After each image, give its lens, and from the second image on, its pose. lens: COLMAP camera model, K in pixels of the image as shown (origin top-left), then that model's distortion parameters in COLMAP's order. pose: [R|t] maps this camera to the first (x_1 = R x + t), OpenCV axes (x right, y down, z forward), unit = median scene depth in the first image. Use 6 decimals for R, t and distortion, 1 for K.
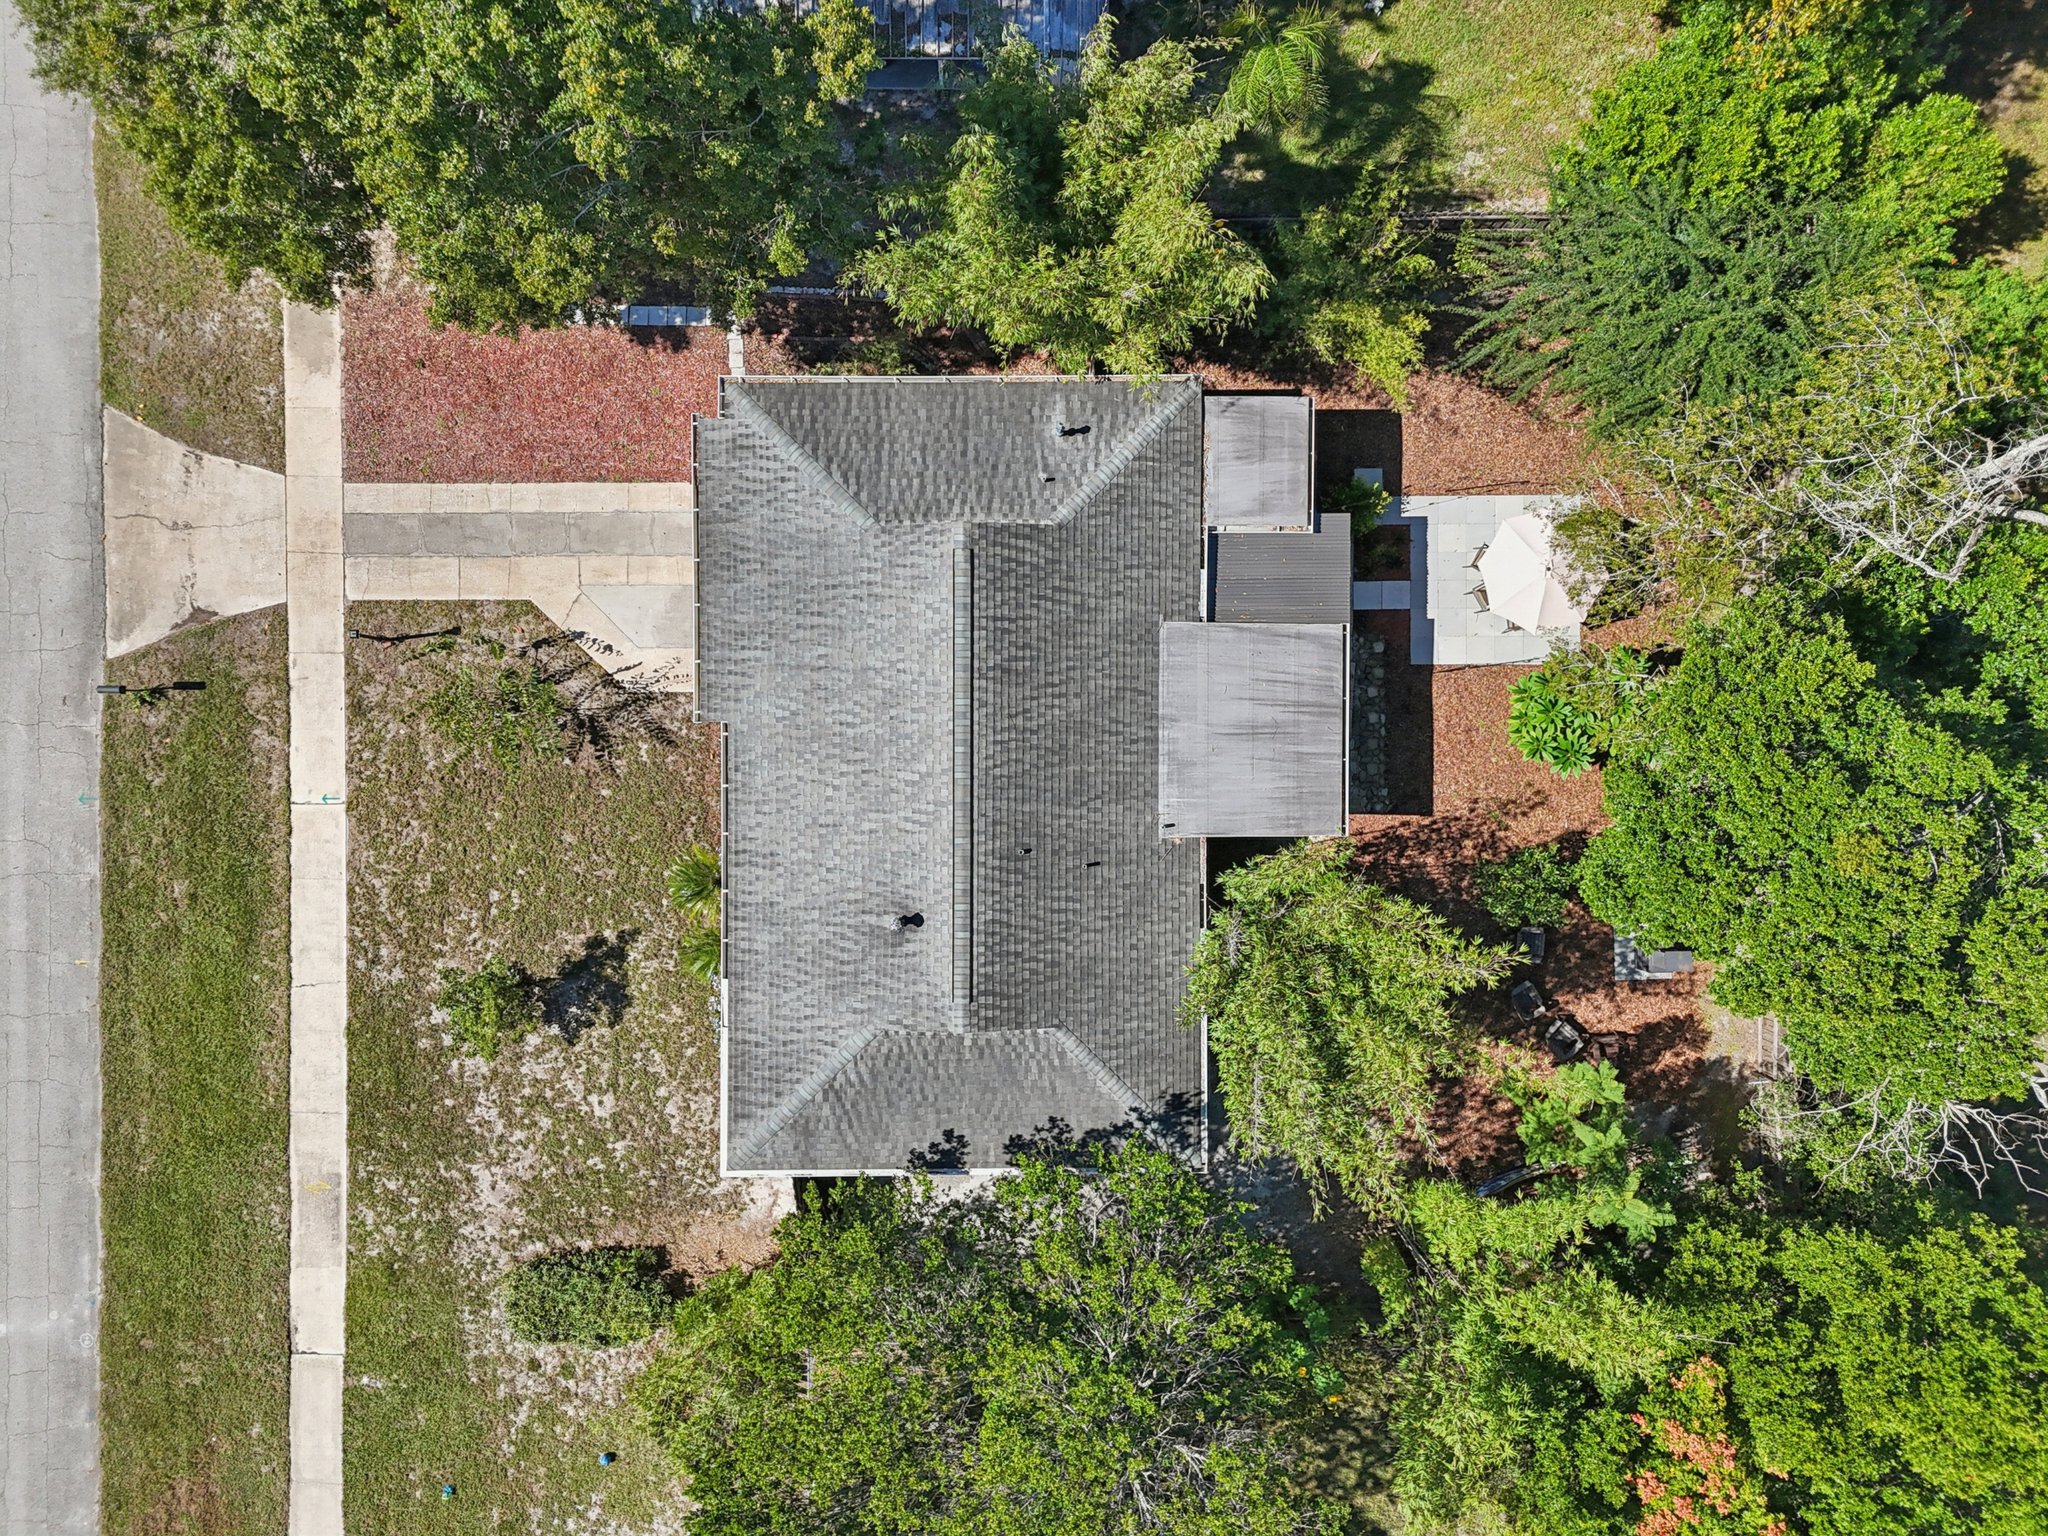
lens RADIAL K [[1483.5, 0, 1024.0], [0, 1483.5, 768.0], [0, 0, 1]] dist [0.072992, -0.067436]
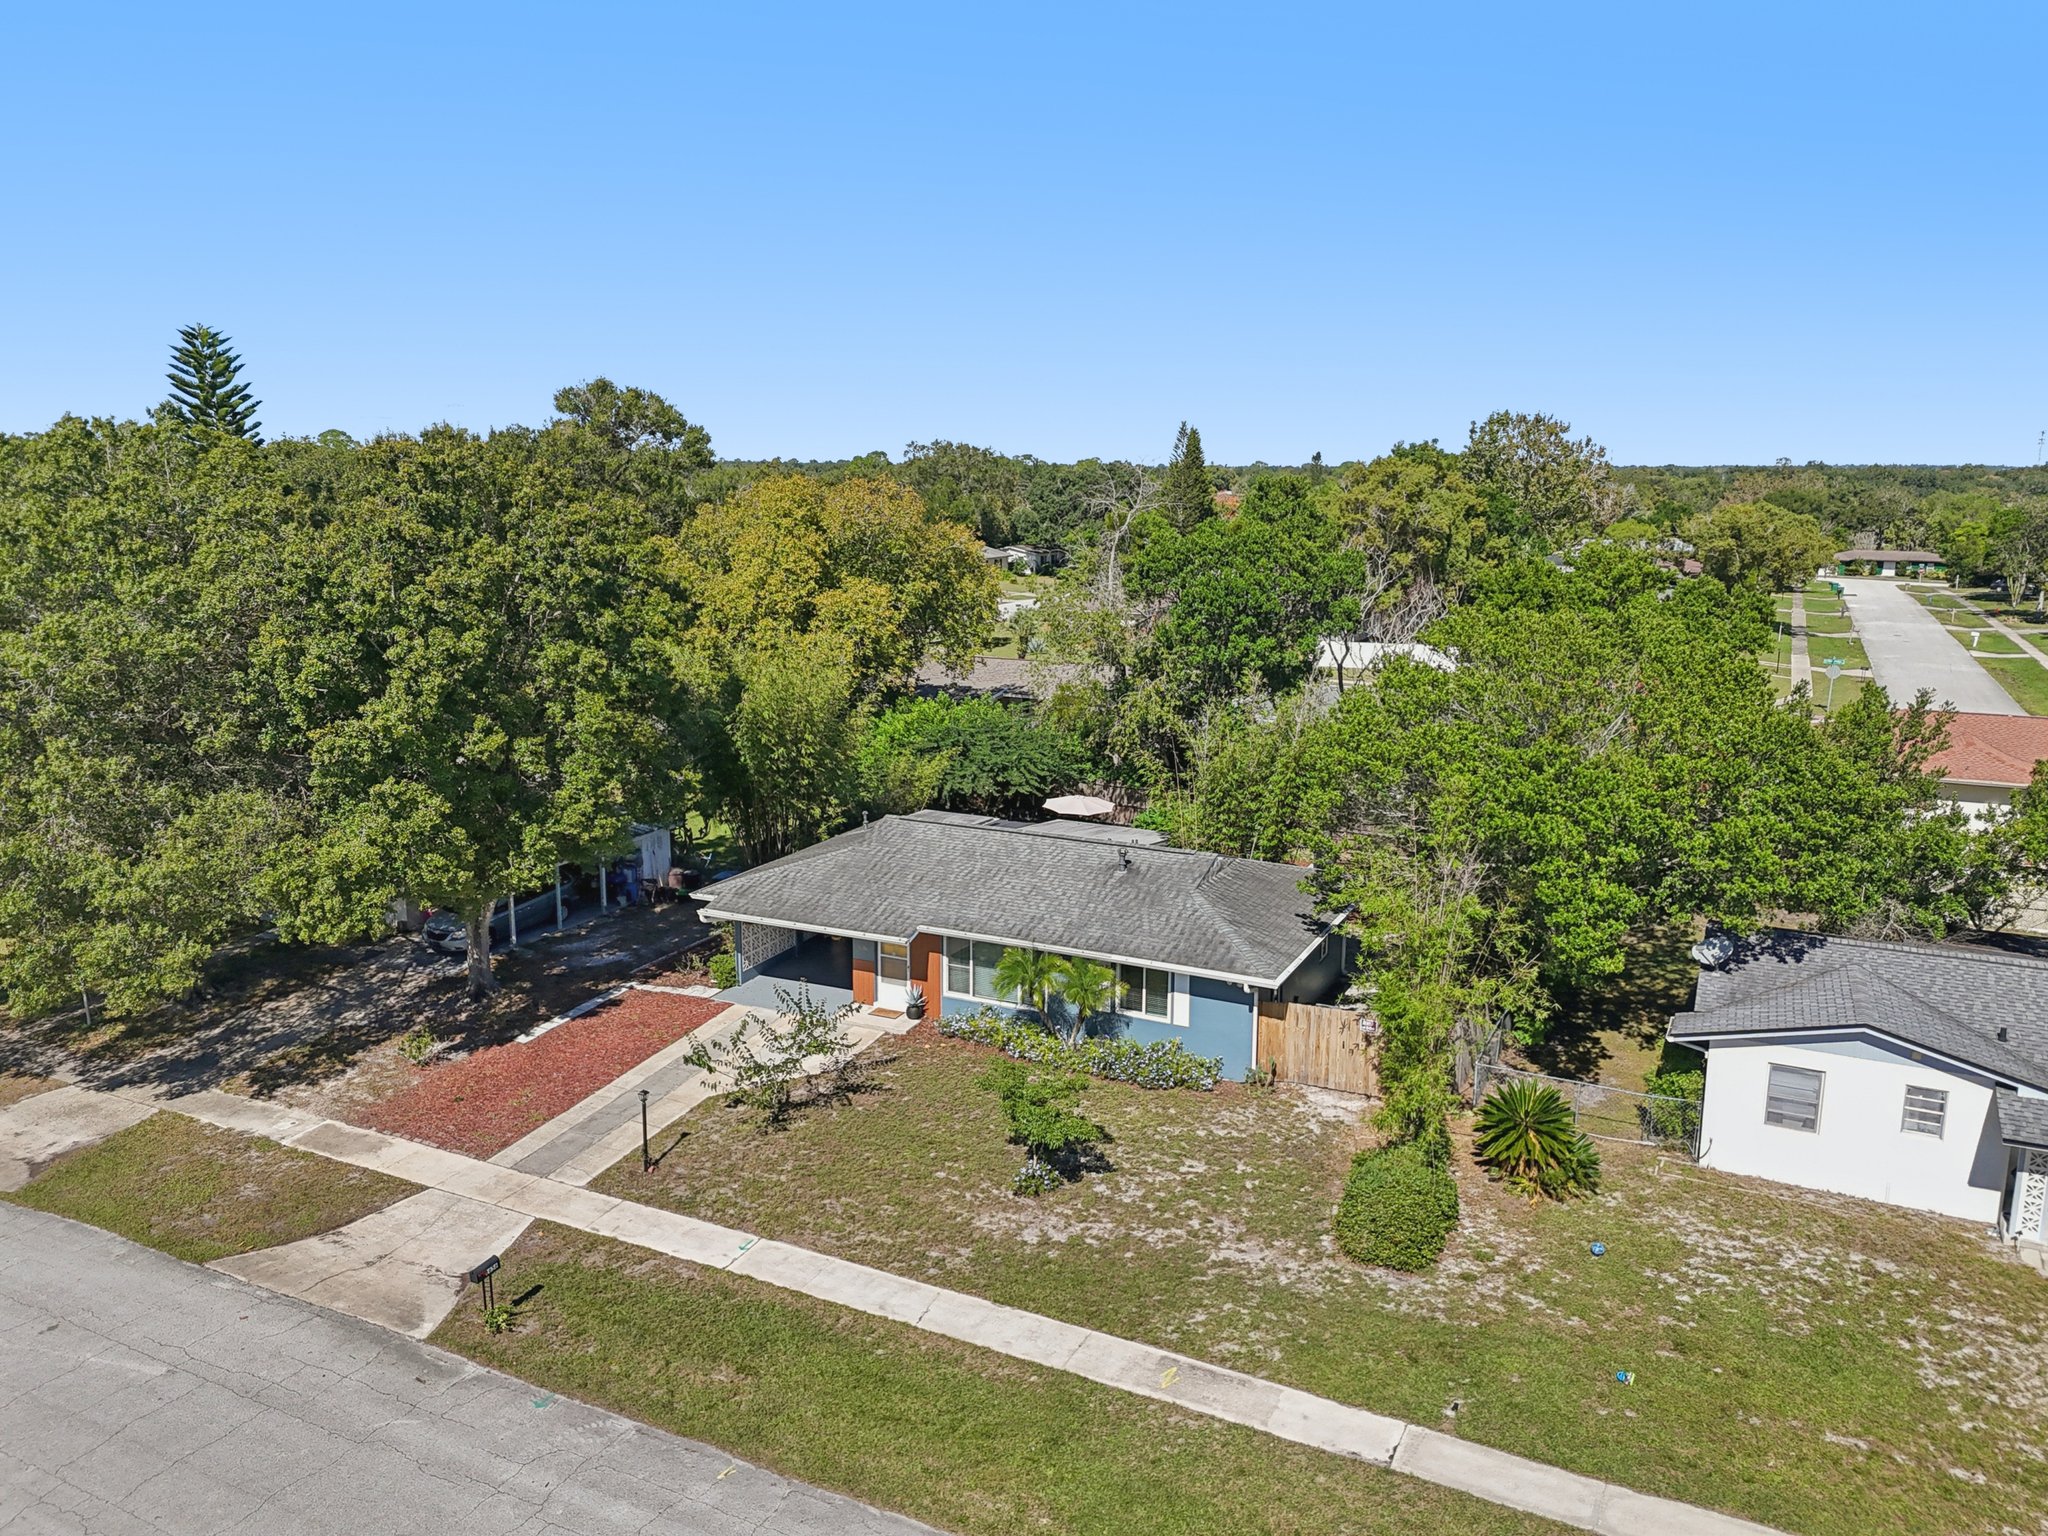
lens RADIAL K [[1483.5, 0, 1024.0], [0, 1483.5, 768.0], [0, 0, 1]] dist [0.072992, -0.067436]
pose [[0.439741, -0.196528, 0.876359, -1.086249], [0.898081, 0.086672, -0.431205, 0.506201], [0.008788, 0.976660, 0.214611, 0.554201]]
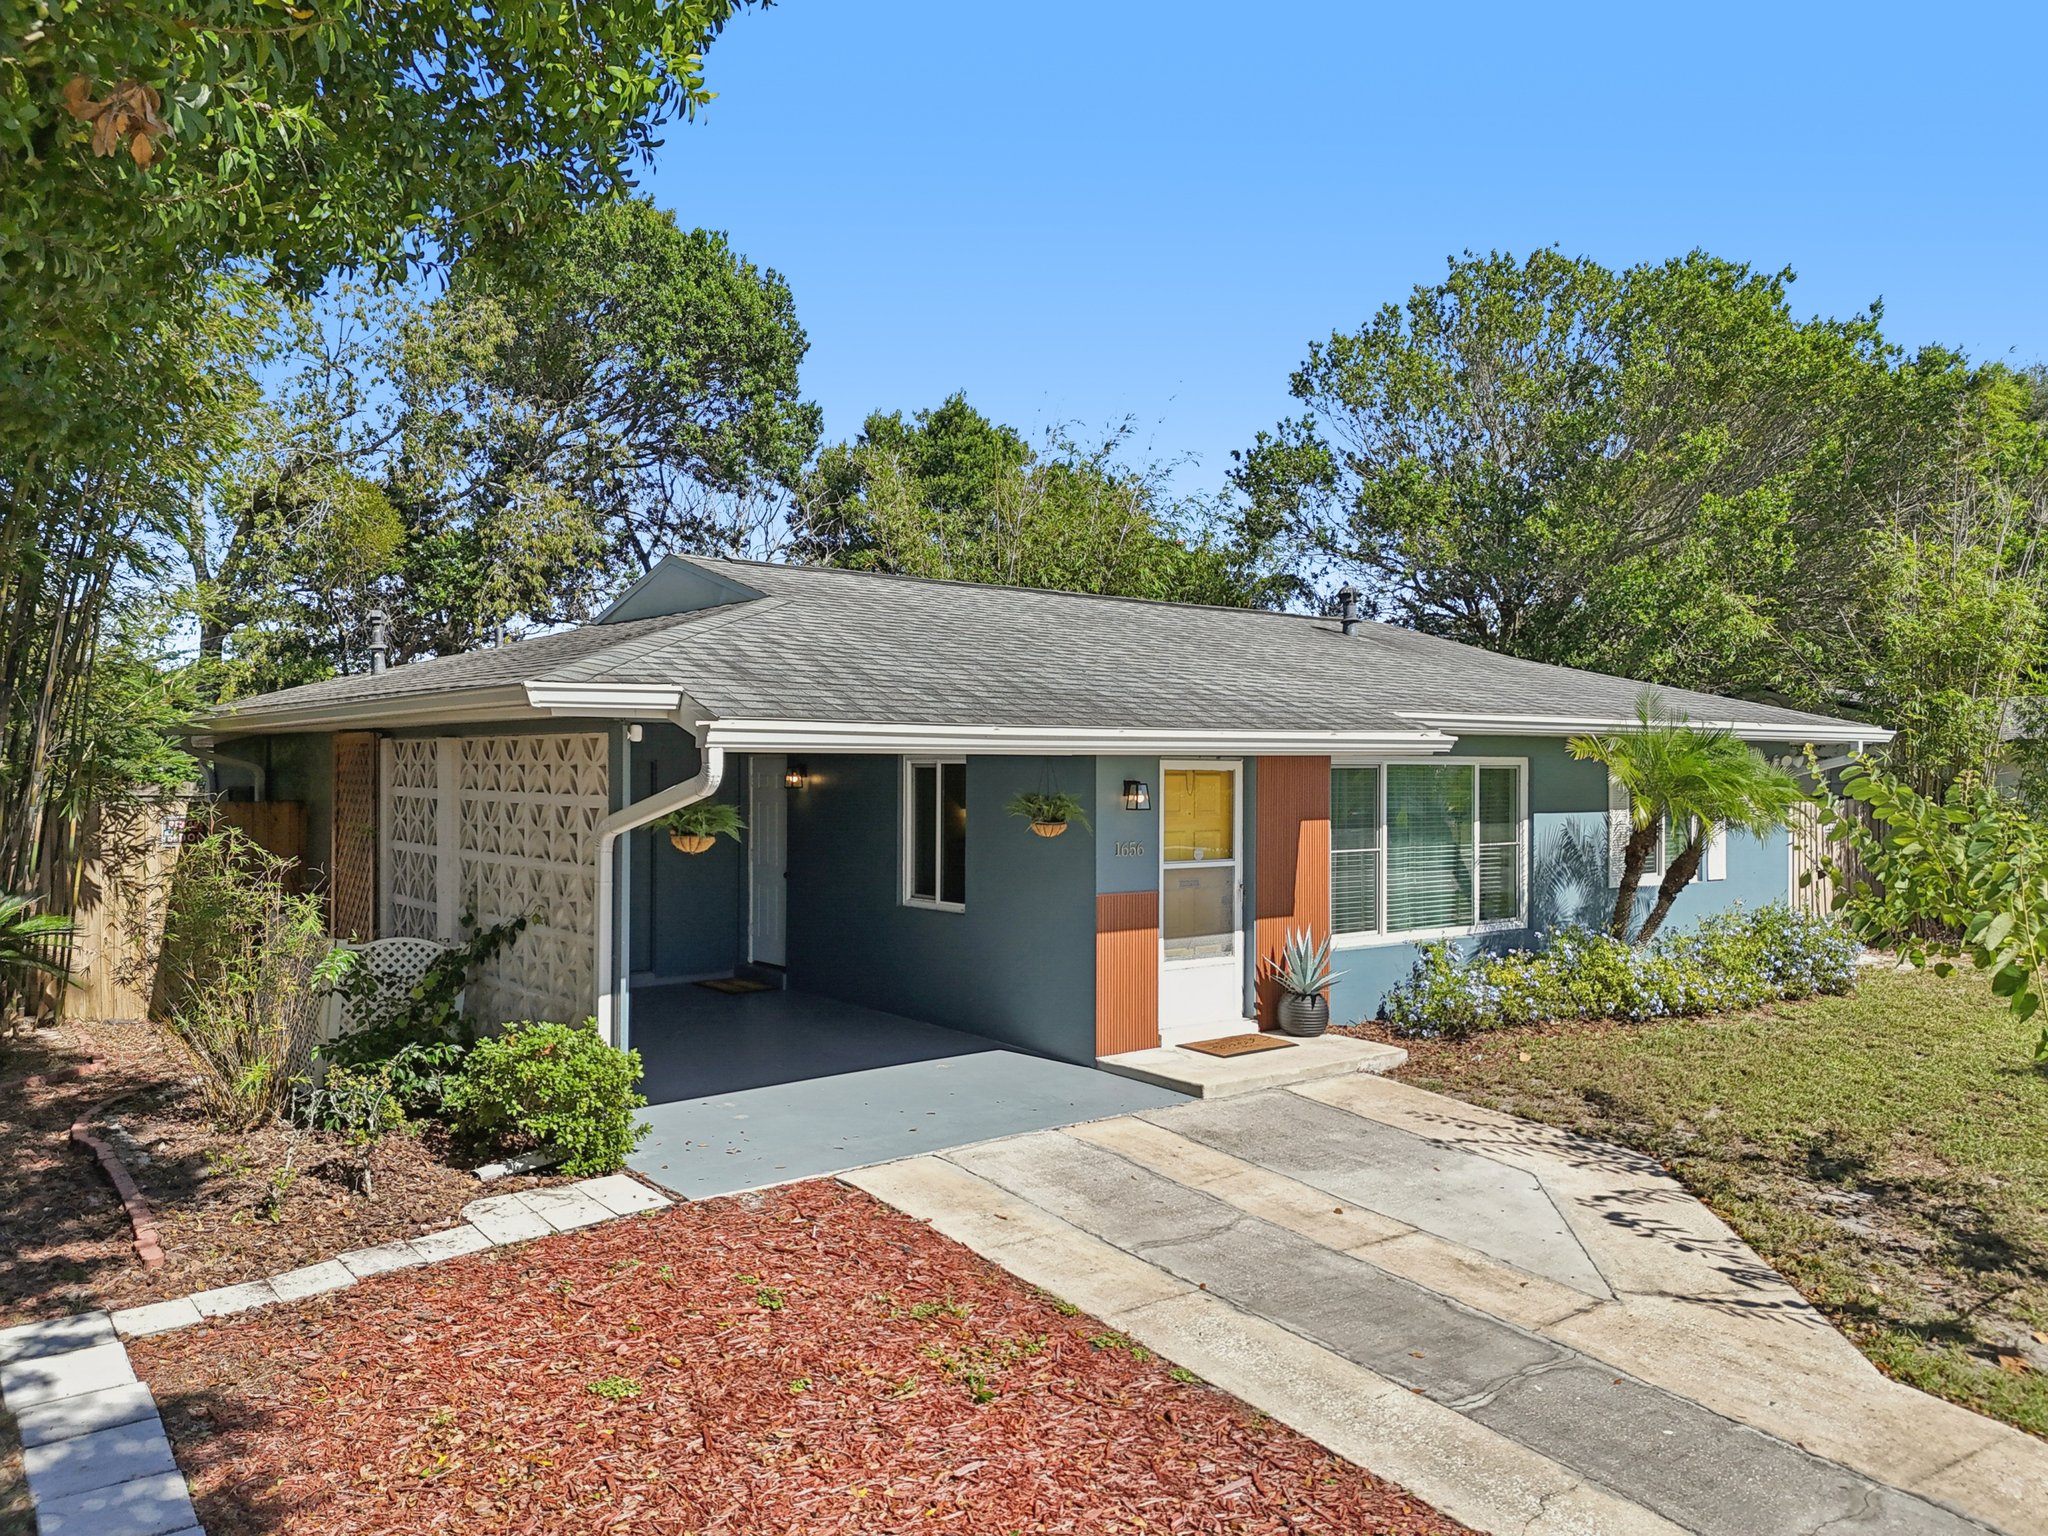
lens RADIAL K [[1483.5, 0, 1024.0], [0, 1483.5, 768.0], [0, 0, 1]] dist [0.072992, -0.067436]
pose [[-0.615882, -0.012695, 0.787736, -0.409279], [0.787786, 0.001647, 0.615947, -0.315762], [-0.009116, 0.999918, 0.008986, 0.915266]]
